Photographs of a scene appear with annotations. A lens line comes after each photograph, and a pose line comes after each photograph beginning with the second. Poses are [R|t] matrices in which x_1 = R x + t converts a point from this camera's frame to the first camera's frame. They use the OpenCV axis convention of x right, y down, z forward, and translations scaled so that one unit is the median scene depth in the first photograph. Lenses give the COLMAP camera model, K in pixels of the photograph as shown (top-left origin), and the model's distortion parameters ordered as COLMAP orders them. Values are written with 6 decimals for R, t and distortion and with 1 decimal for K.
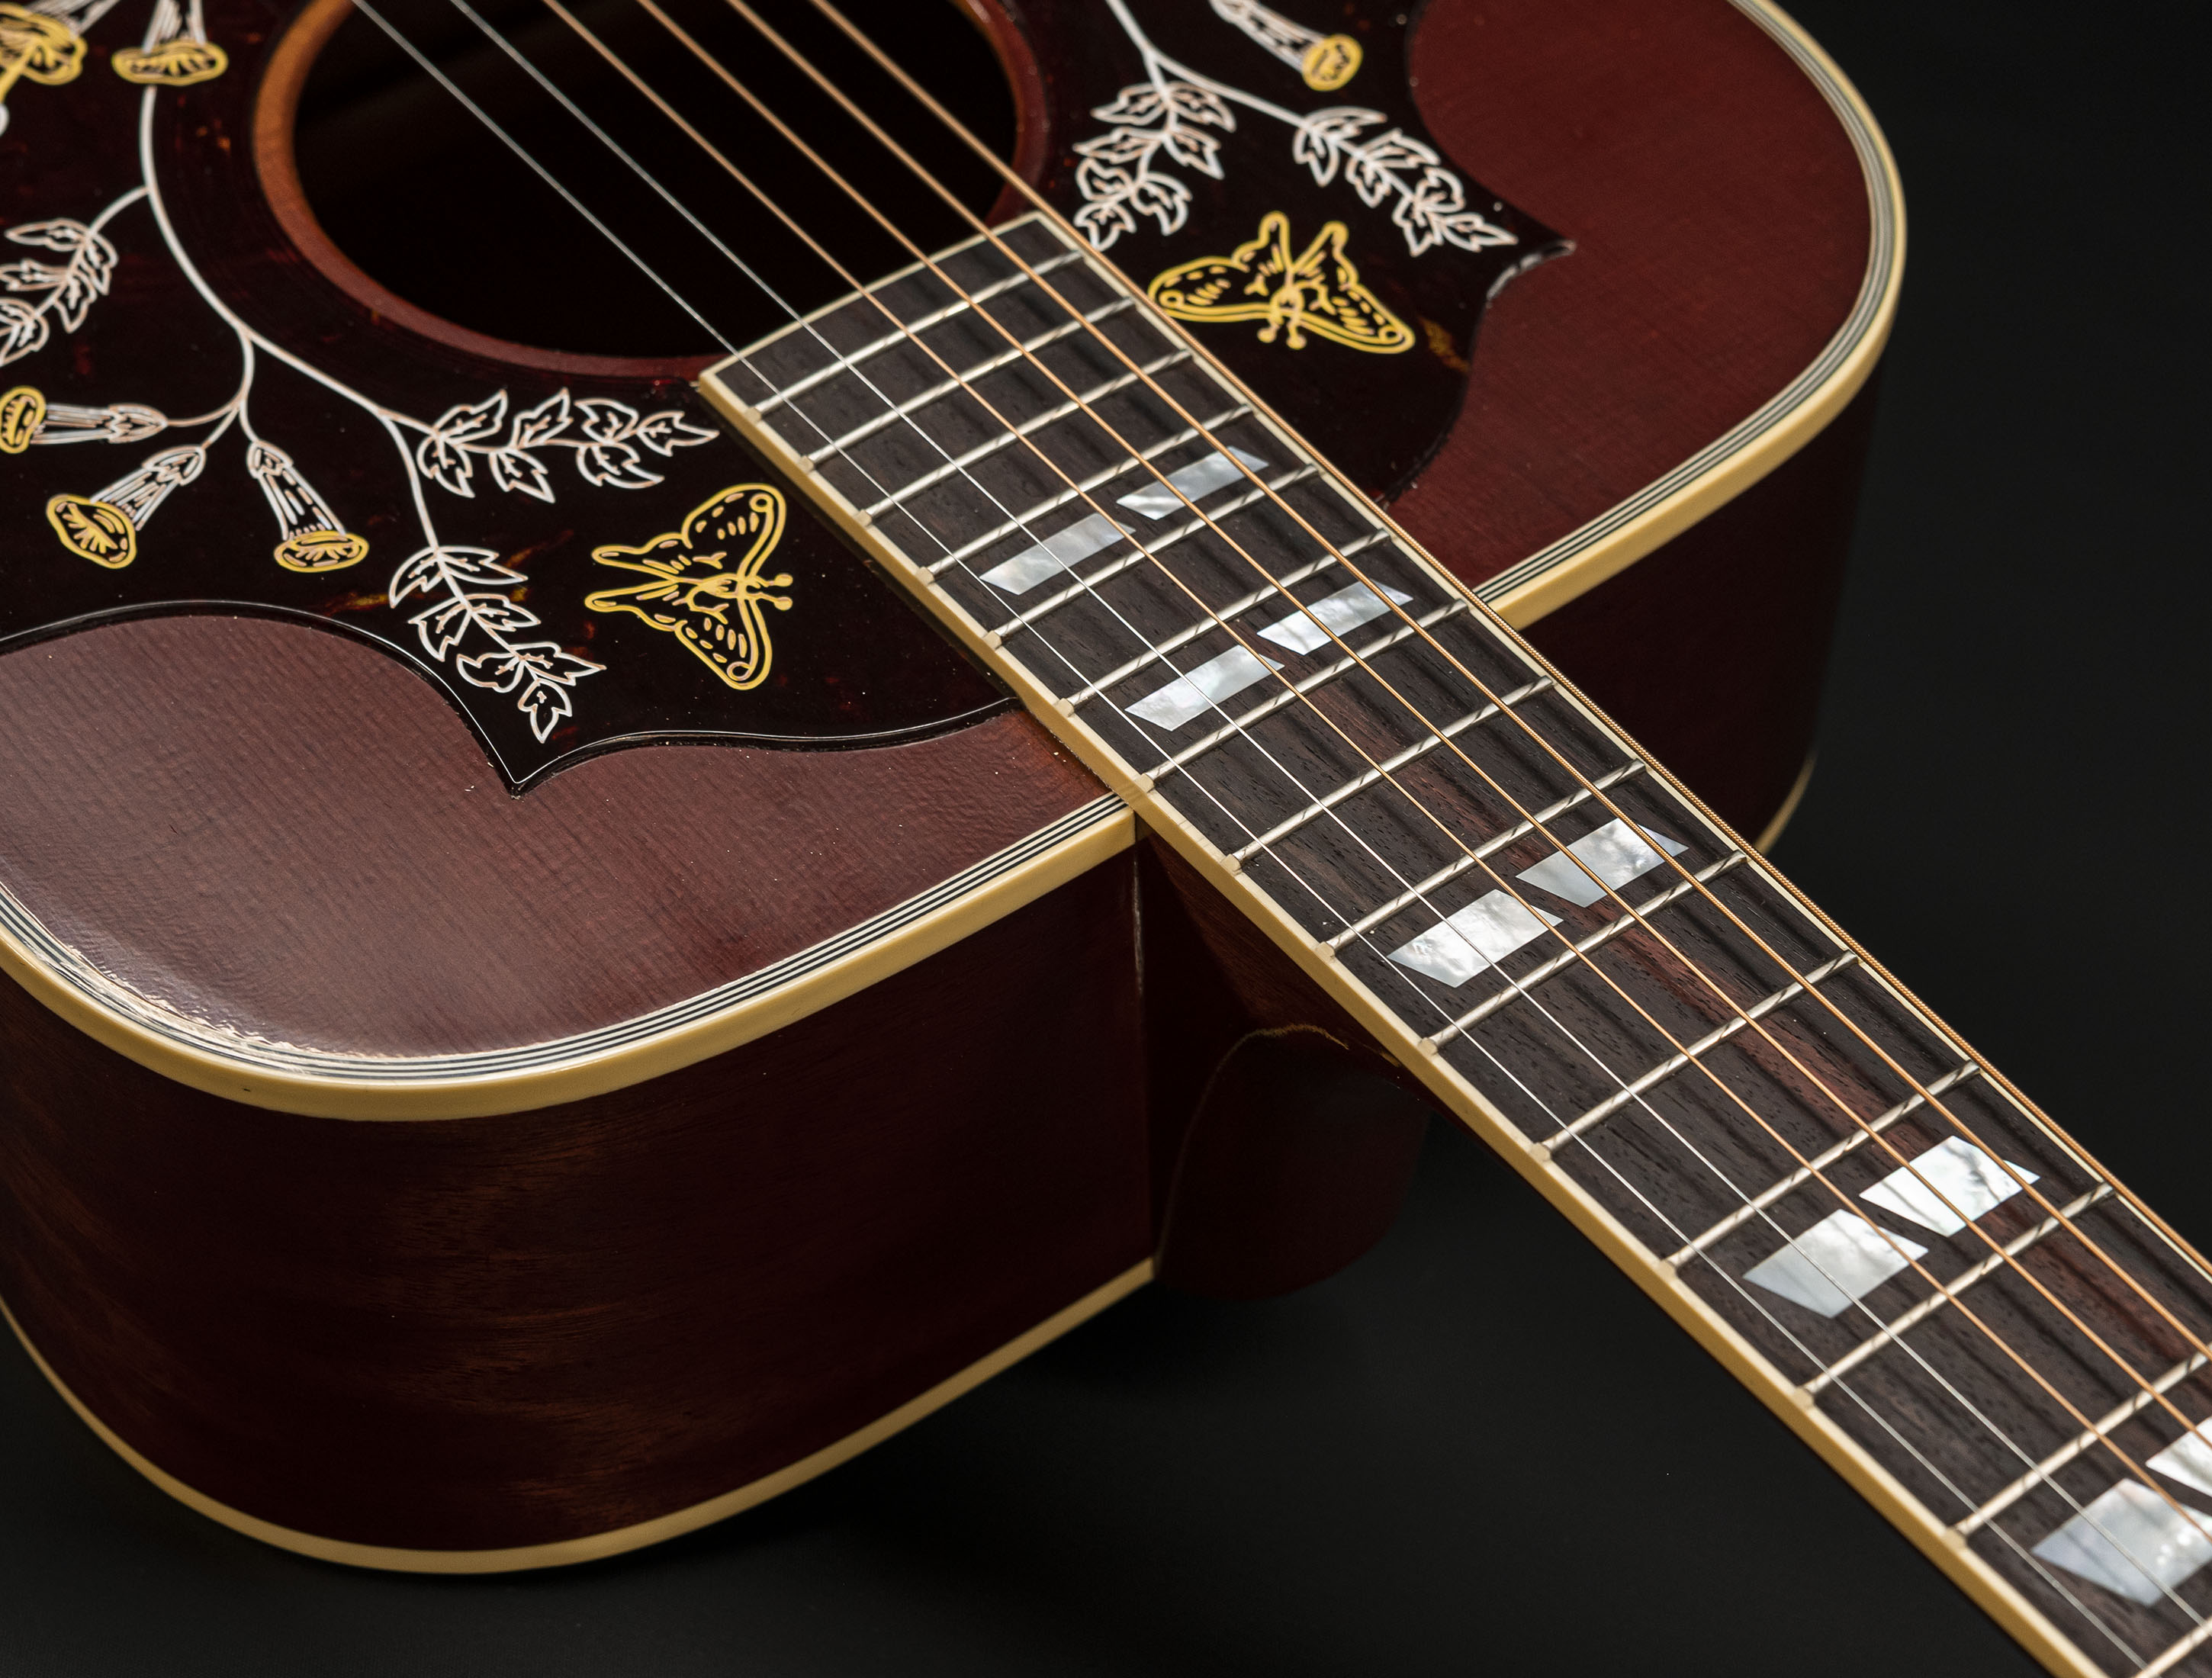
lens RADIAL K [[4723.7, 0, 1073.2], [0, 4723.7, 836.8], [0, 0, 1]] dist [-0.019172, 0.063685]
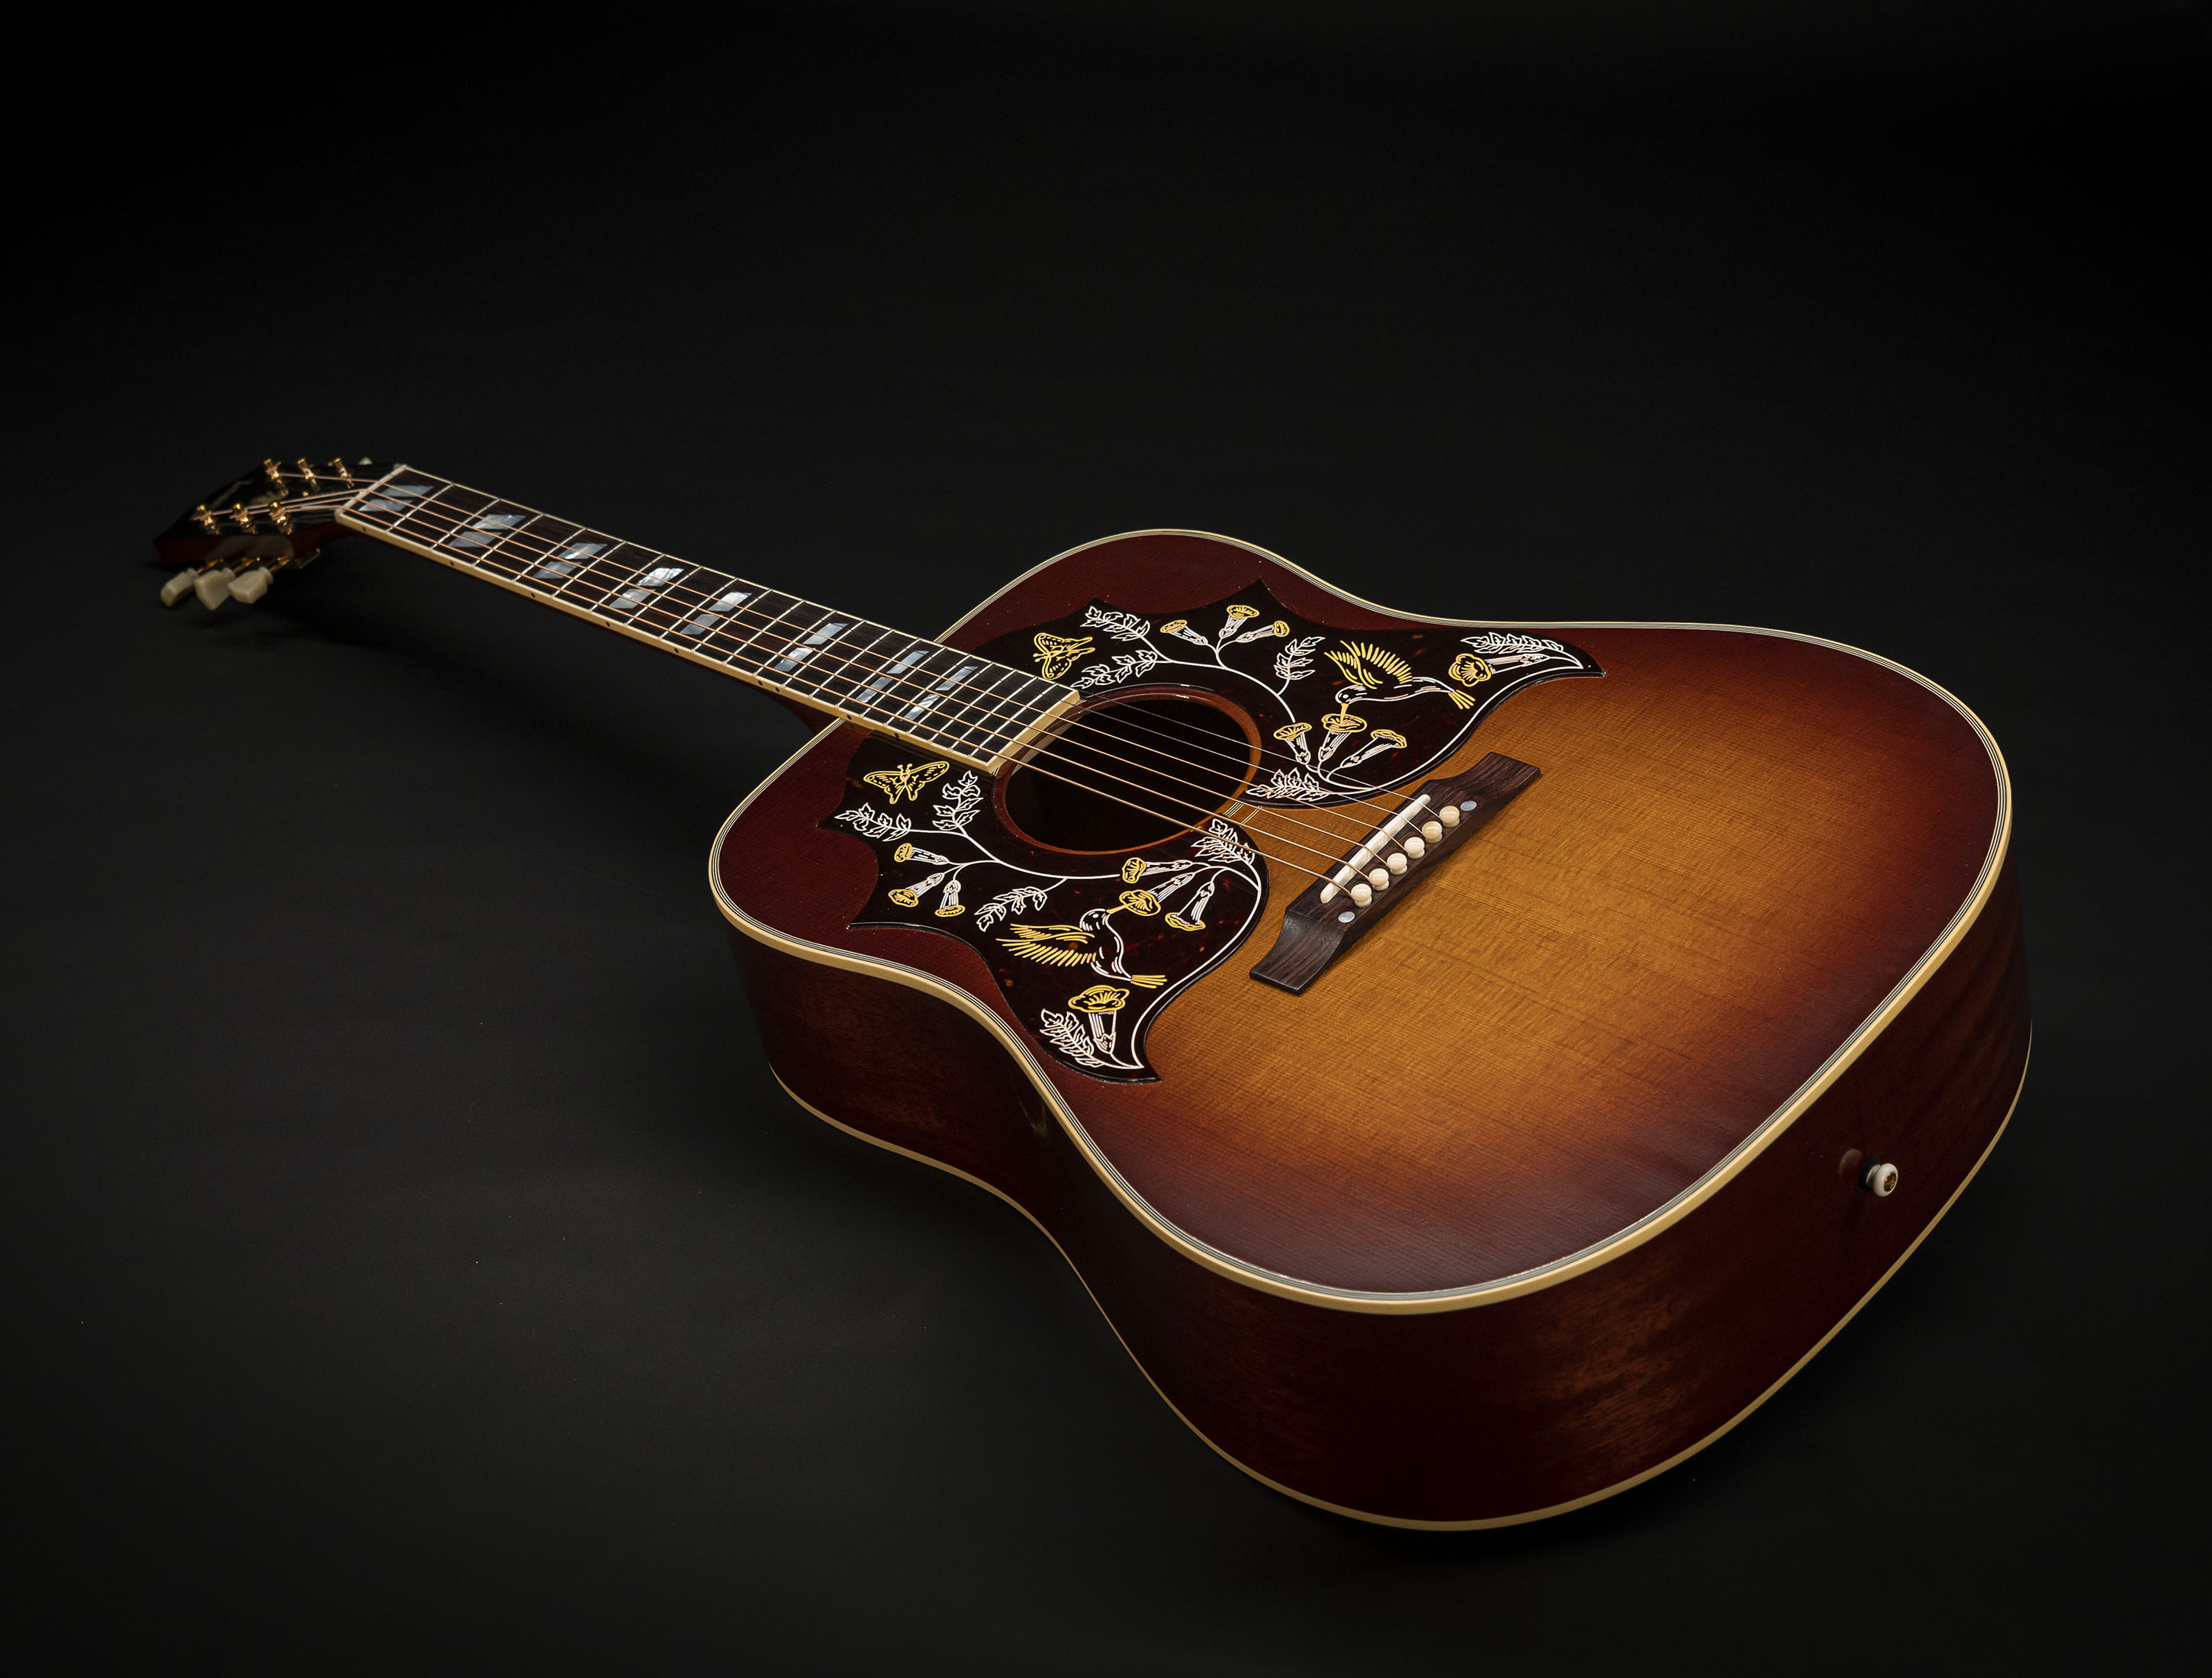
lens RADIAL K [[4456.8, 0, 1157.7], [0, 4456.8, 834.3], [0, 0, 1]] dist [-0.015399, 0.068573]
pose [[-0.967156, 0.250737, -0.041726, 0.017674], [-0.015792, 0.104566, 0.994393, -3.070787], [0.253694, 0.962391, -0.097172, 1.405372]]
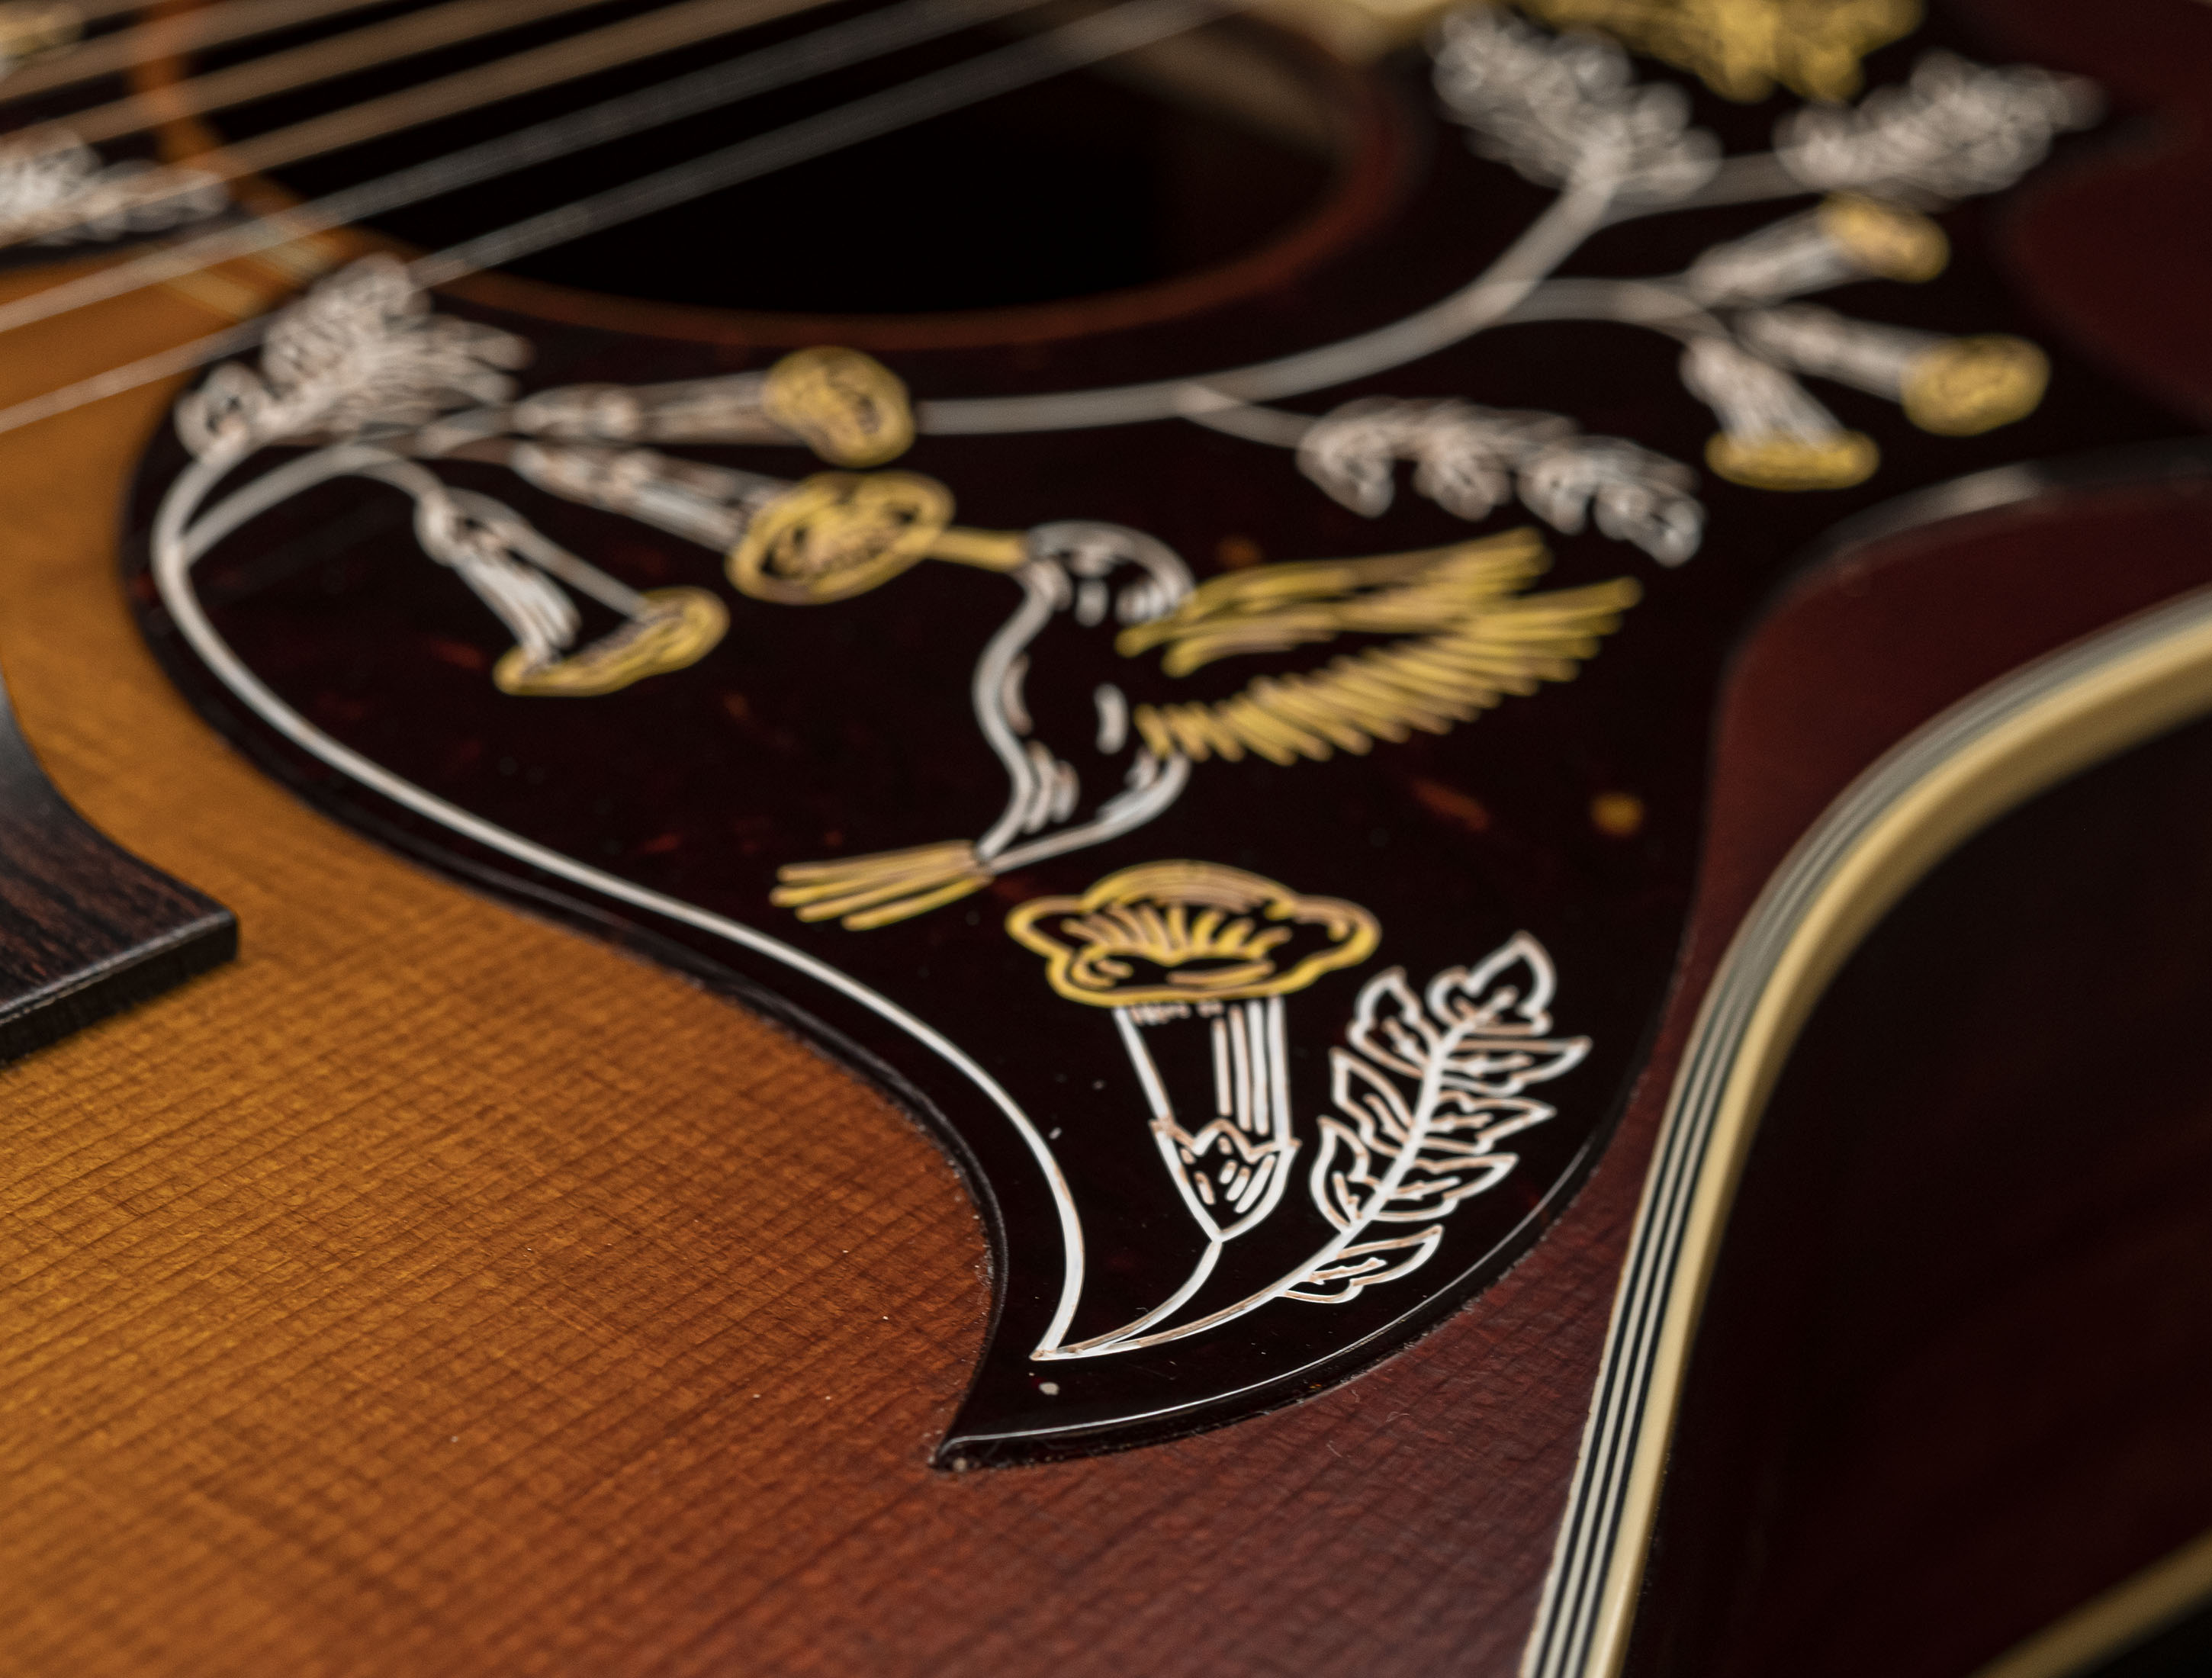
lens RADIAL K [[5093.4, 0, 1336.8], [0, 5093.4, 839.1], [0, 0, 1]] dist [0.038471, -0.163972]
pose [[-0.258937, -0.528265, 0.808634, -0.756123], [0.634704, 0.538004, 0.554710, -0.457104], [-0.728081, 0.656878, 0.195982, 0.946946]]
